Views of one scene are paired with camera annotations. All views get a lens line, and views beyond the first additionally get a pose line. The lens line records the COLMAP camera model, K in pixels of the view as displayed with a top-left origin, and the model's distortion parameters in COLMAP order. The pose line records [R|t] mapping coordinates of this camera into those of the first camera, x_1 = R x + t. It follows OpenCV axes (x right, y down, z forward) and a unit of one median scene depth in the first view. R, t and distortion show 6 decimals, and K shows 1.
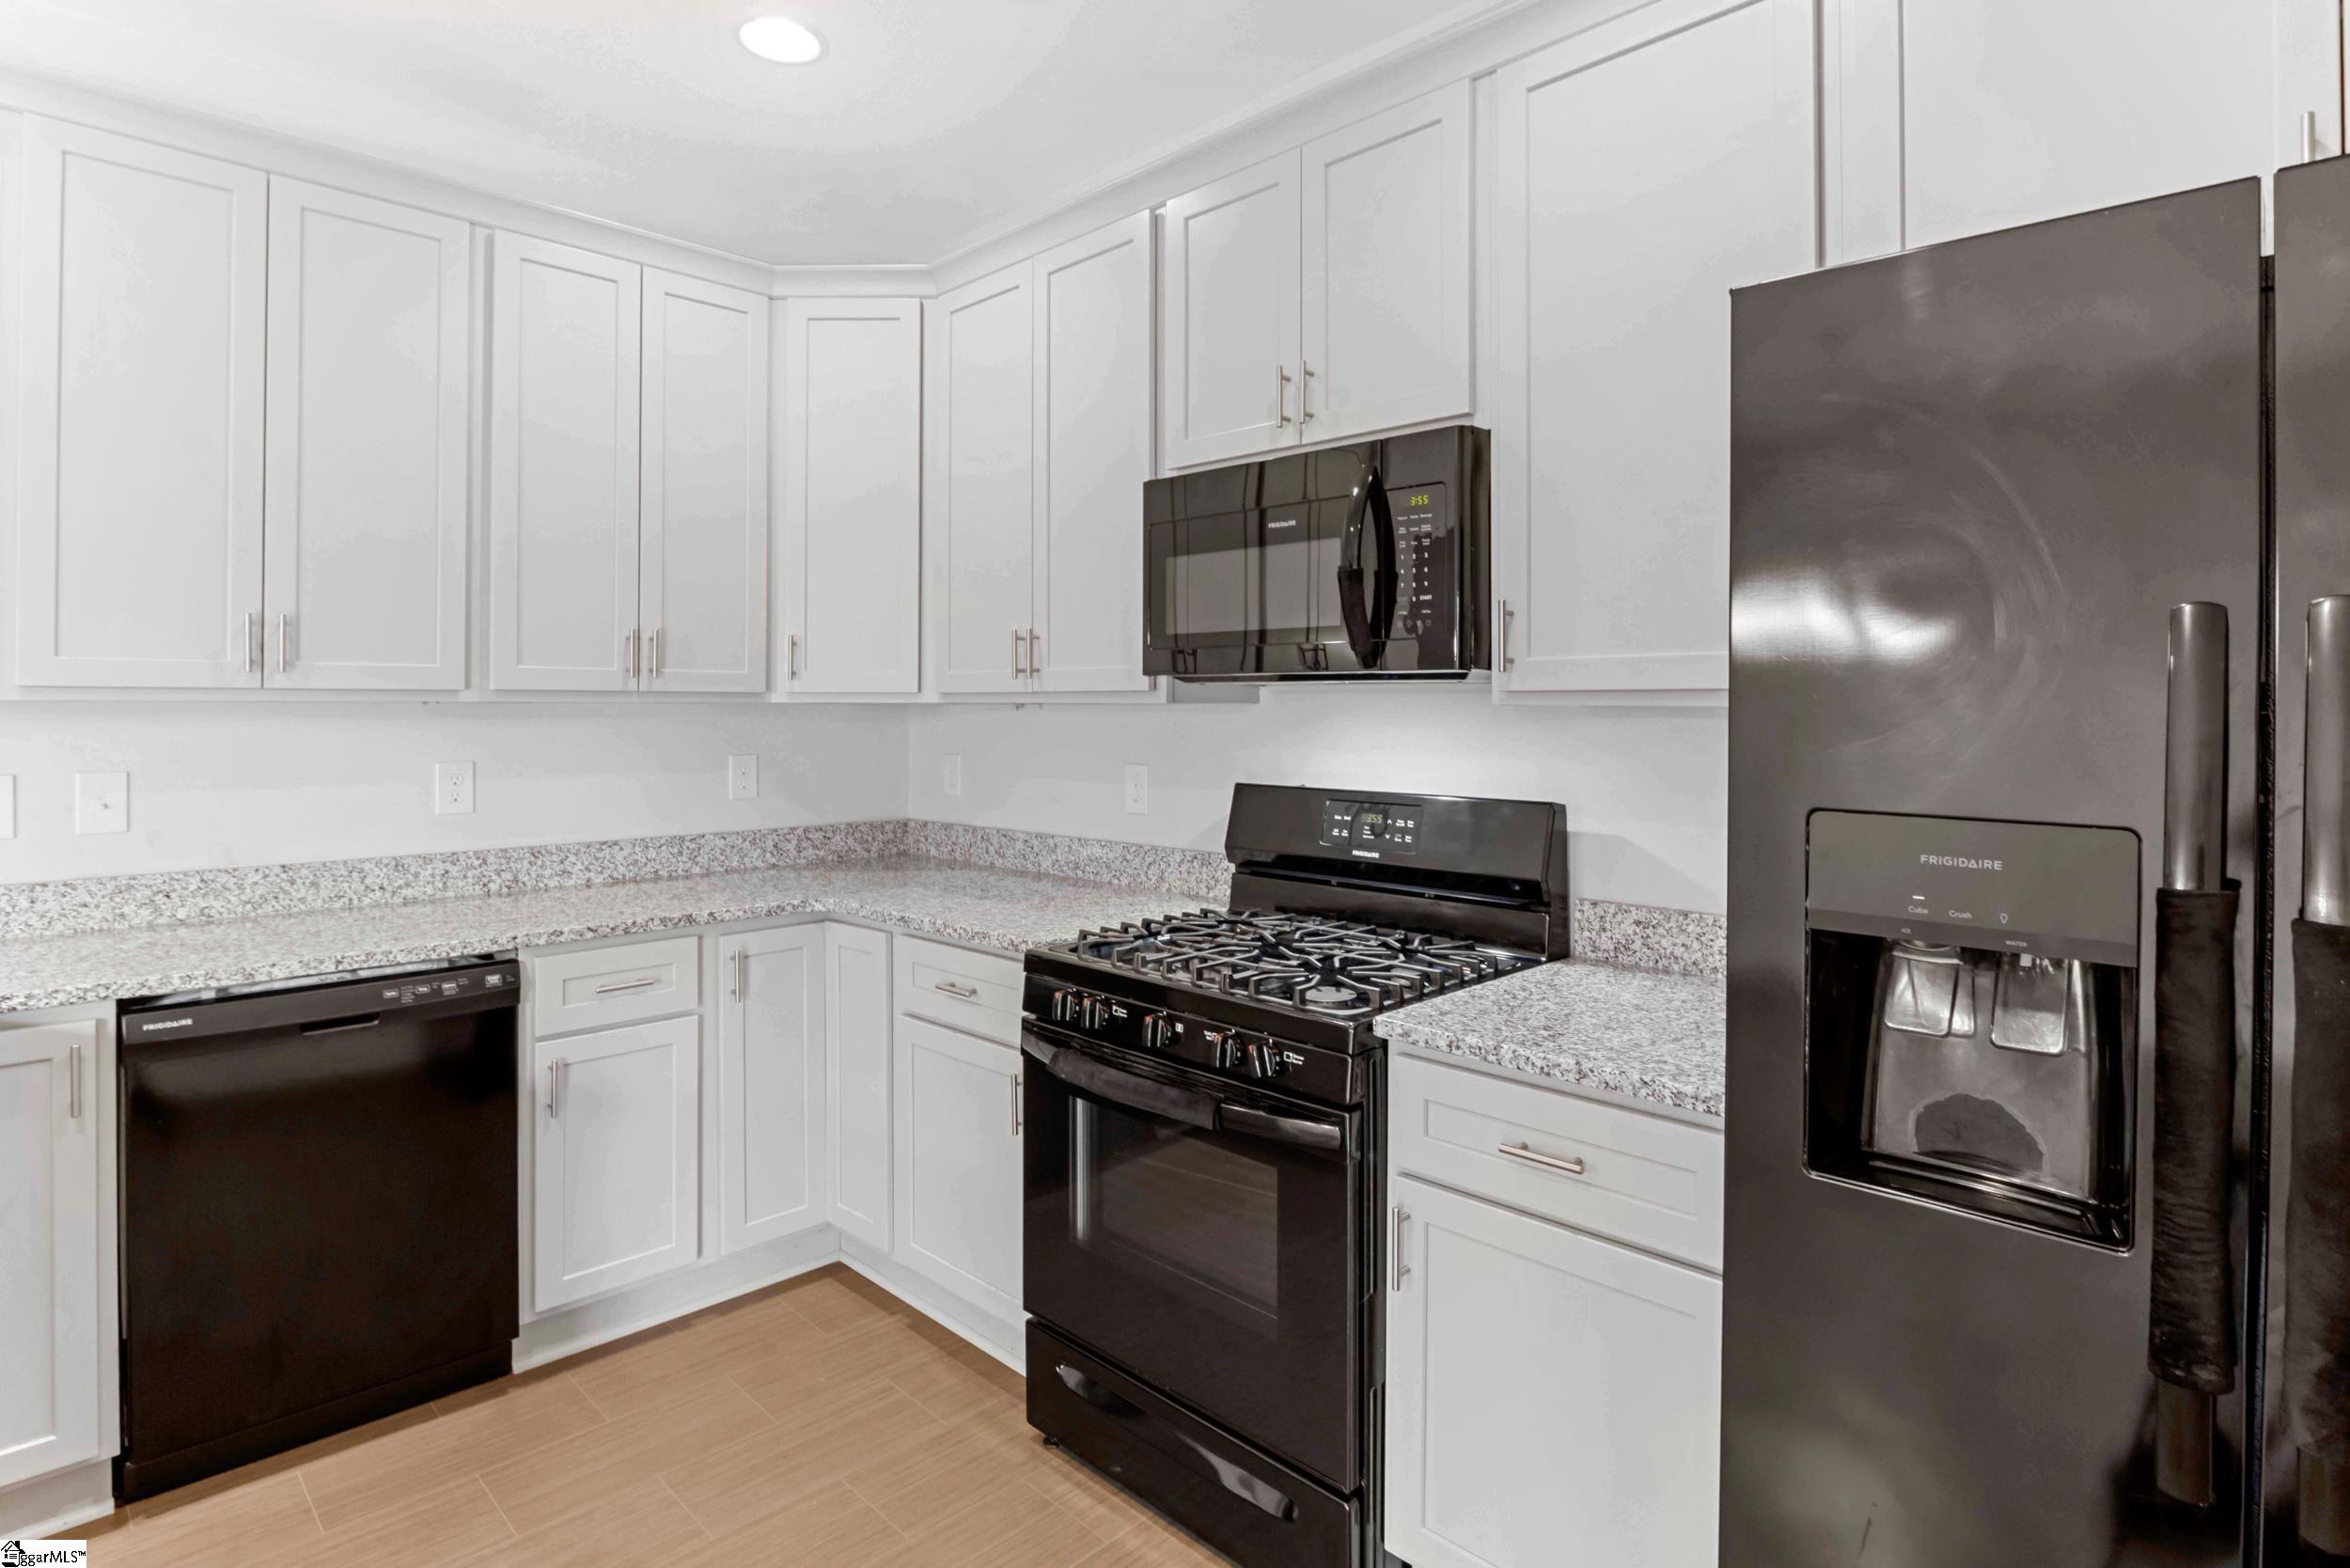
lens RADIAL K [[1198.8, 0, 1168.9], [0, 1198.8, 706.9], [0, 0, 1]] dist [-0.012431, -0.000568]
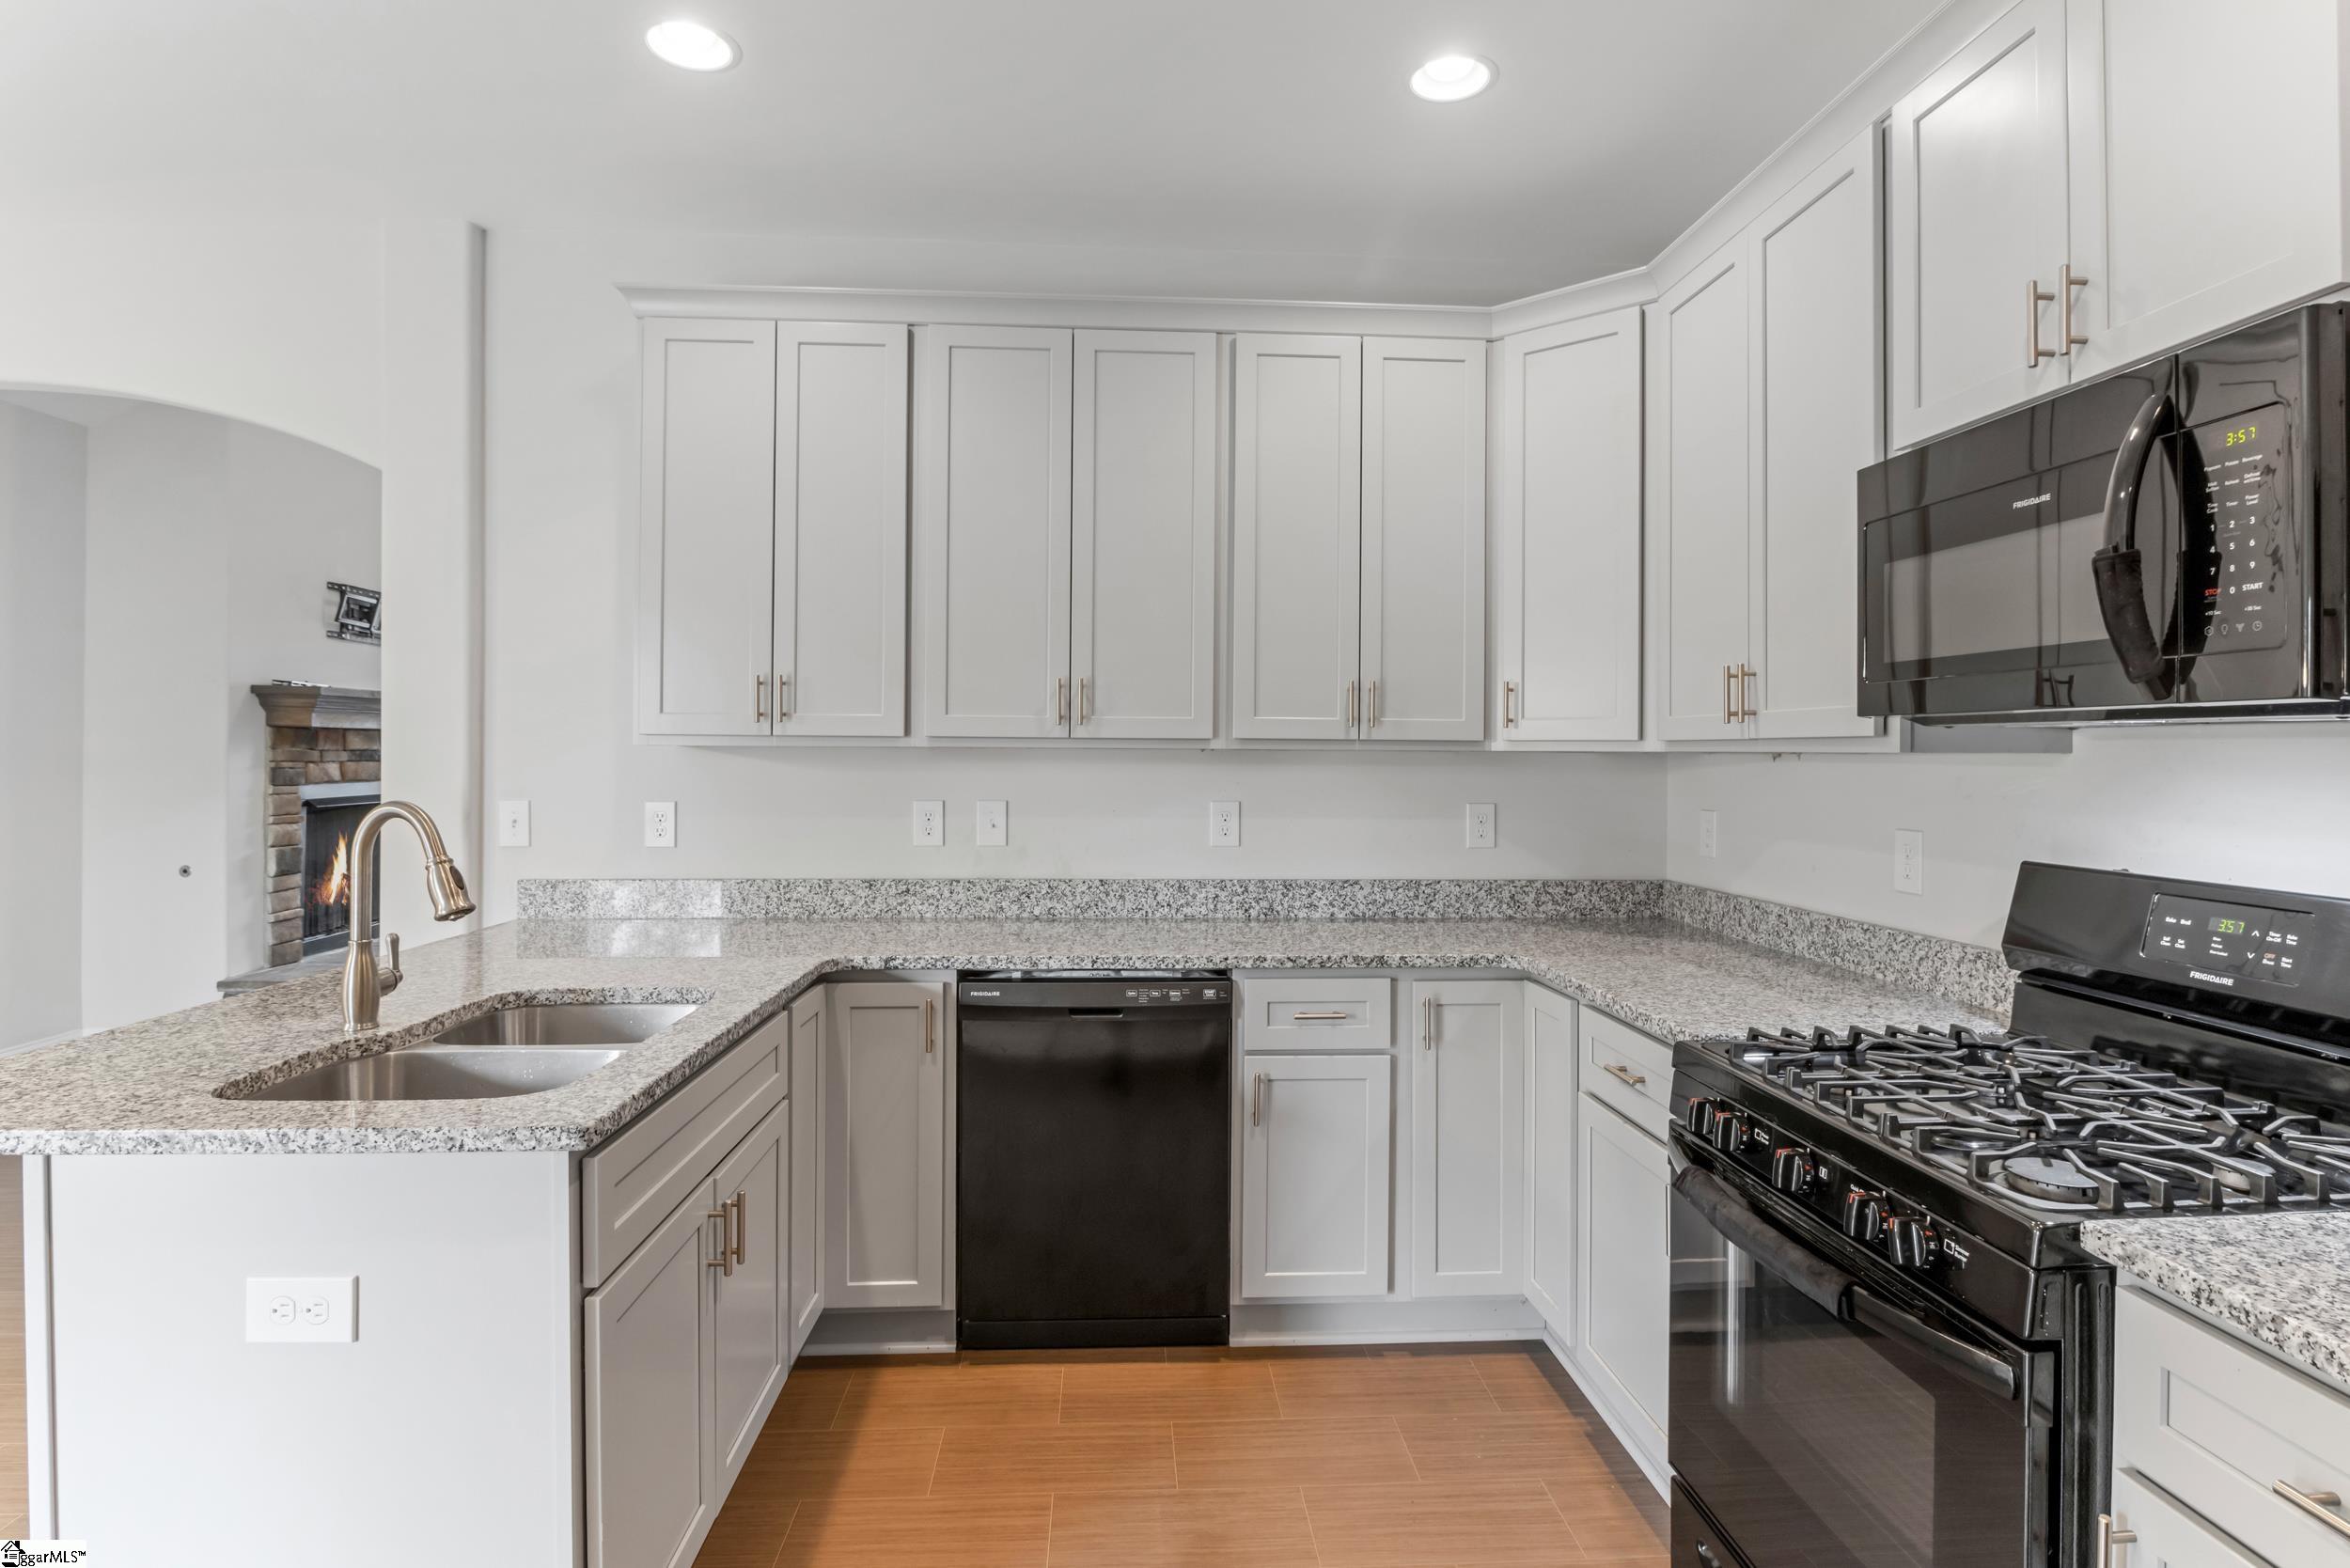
lens RADIAL K [[1198.8, 0, 1190.3], [0, 1198.8, 749.5], [0, 0, 1]] dist [-0.012431, -0.000568]
pose [[0.753372, 0.001692, -0.657592, 0.163853], [-0.006306, 0.999969, -0.004652, 0.001822], [0.657564, 0.007651, 0.753360, 0.121340]]
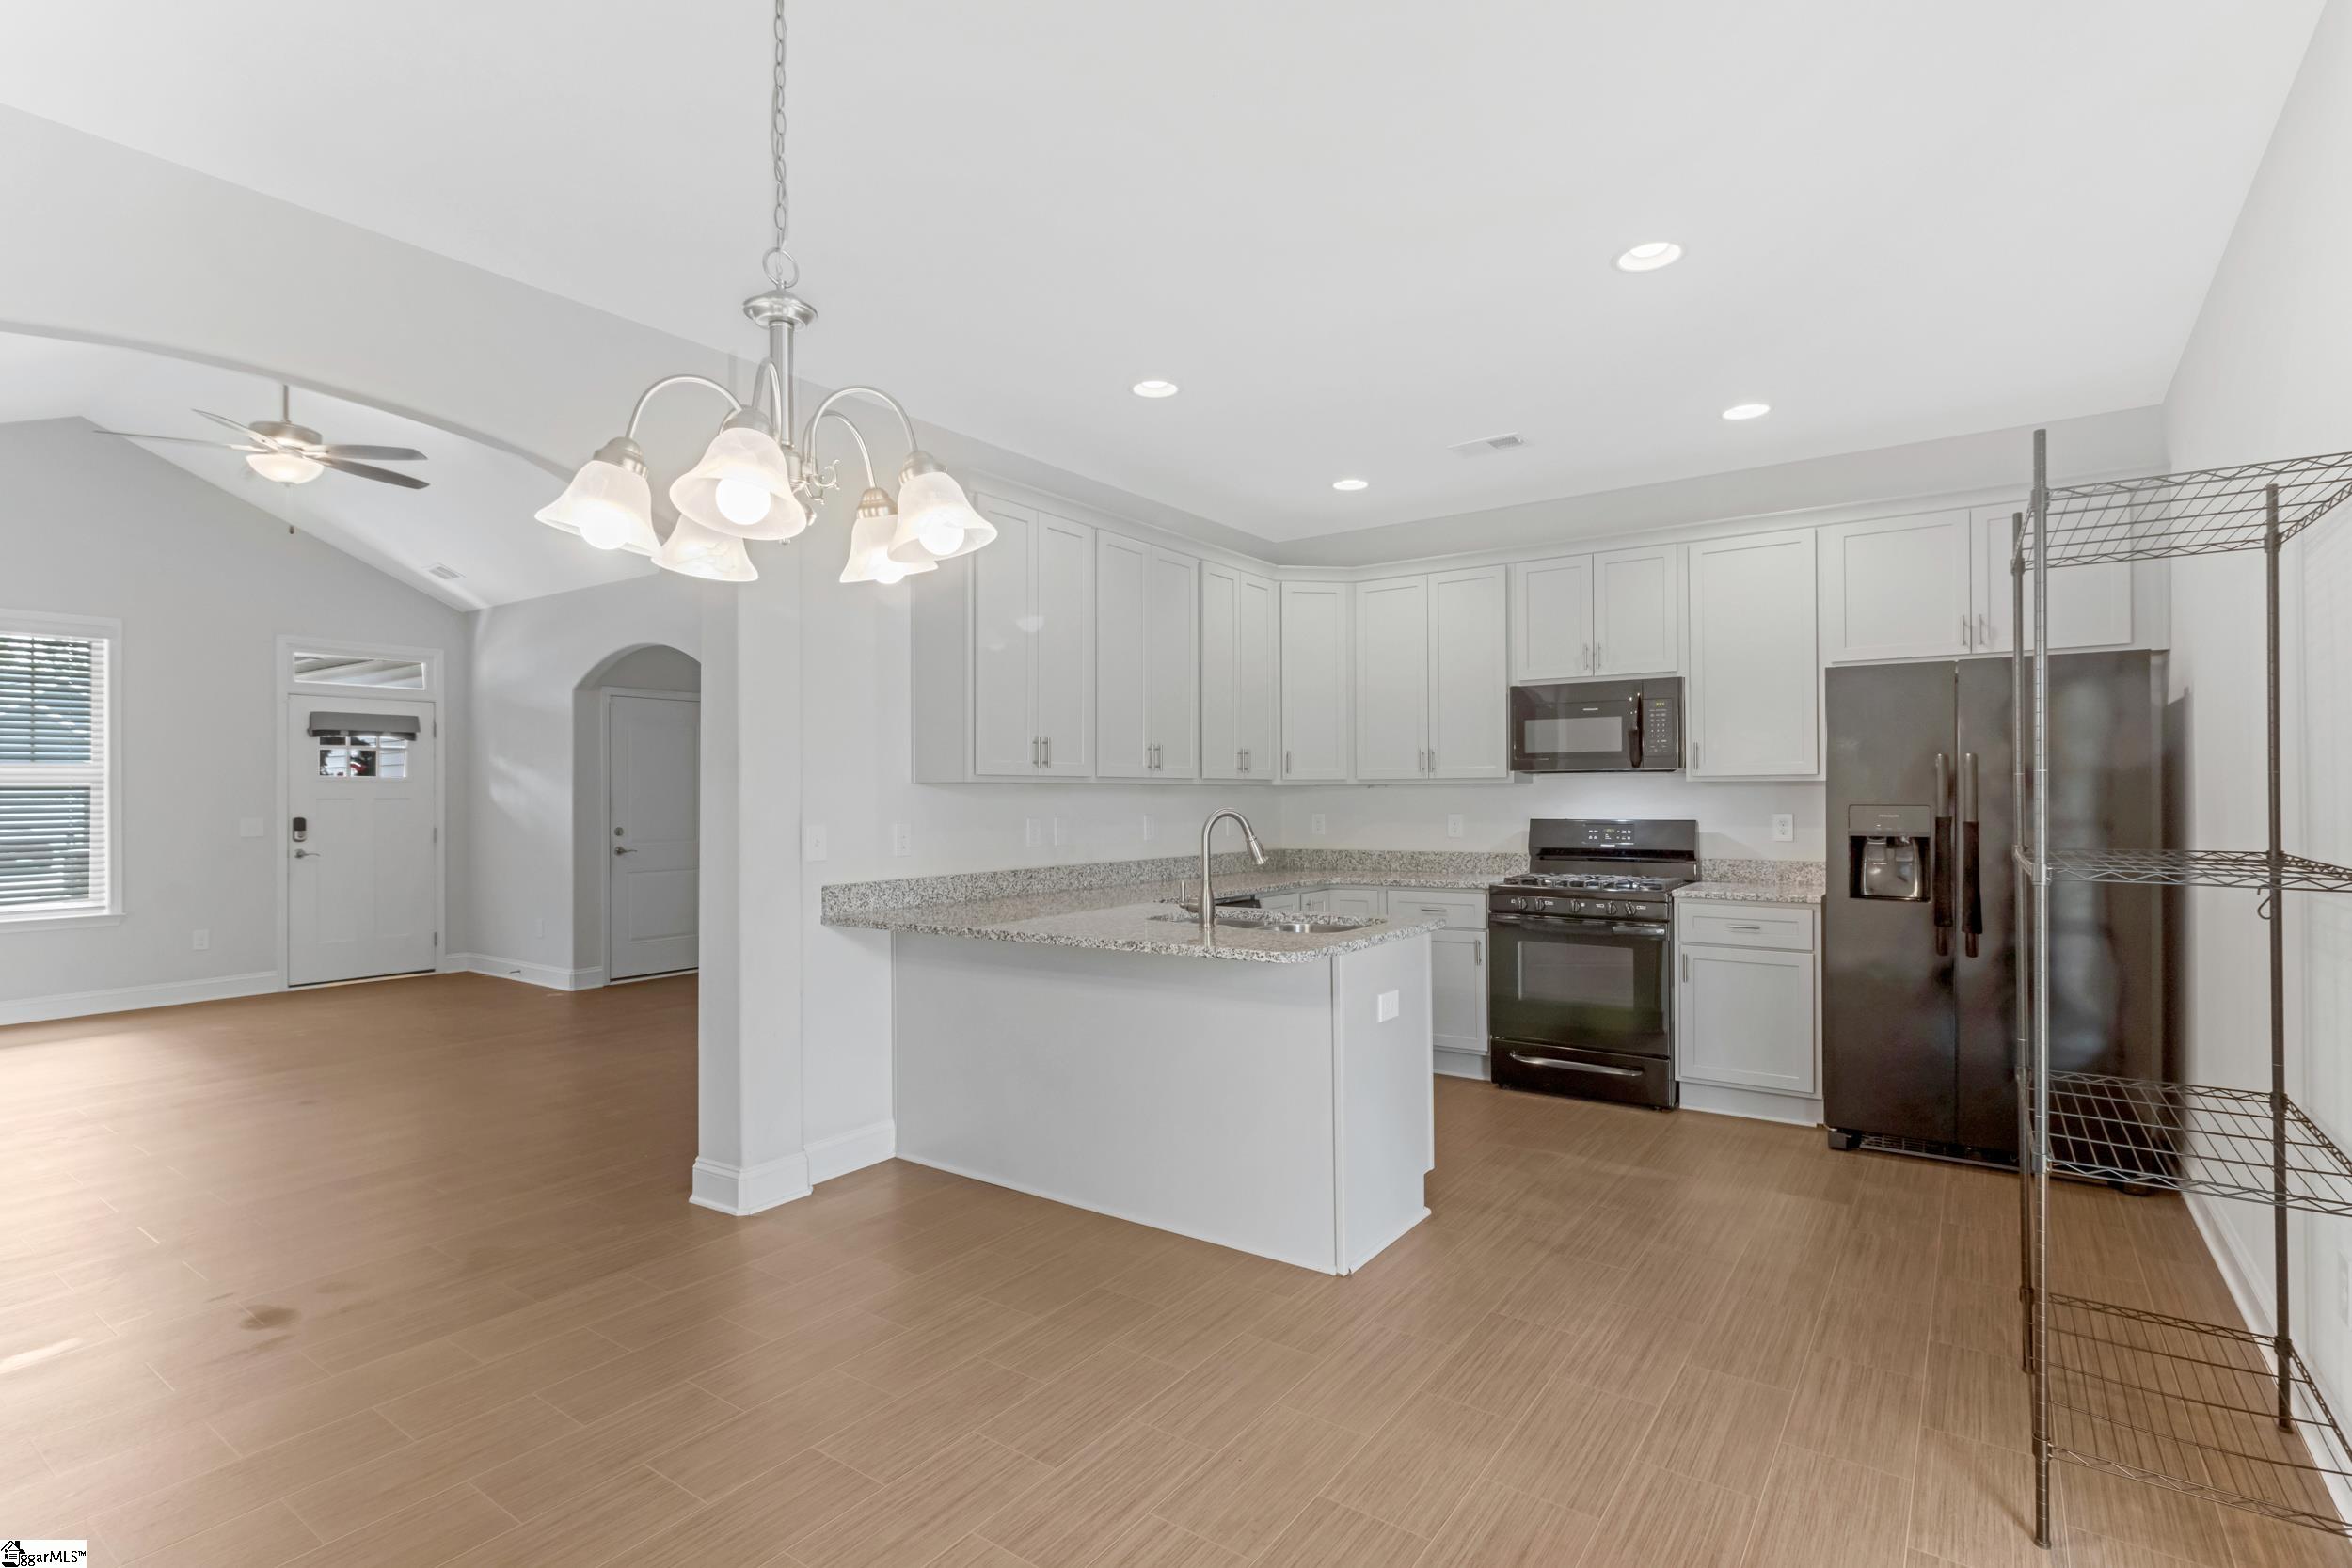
lens RADIAL K [[1134.7, 0, 1167.2], [0, 1134.7, 830.6], [0, 0, 1]] dist [0.008436, 0.000283]
pose [[0.984469, -0.011639, 0.175174, -1.065001], [0.006262, 0.999493, 0.031218, 0.016111], [-0.175449, -0.029636, 0.984042, -1.047957]]
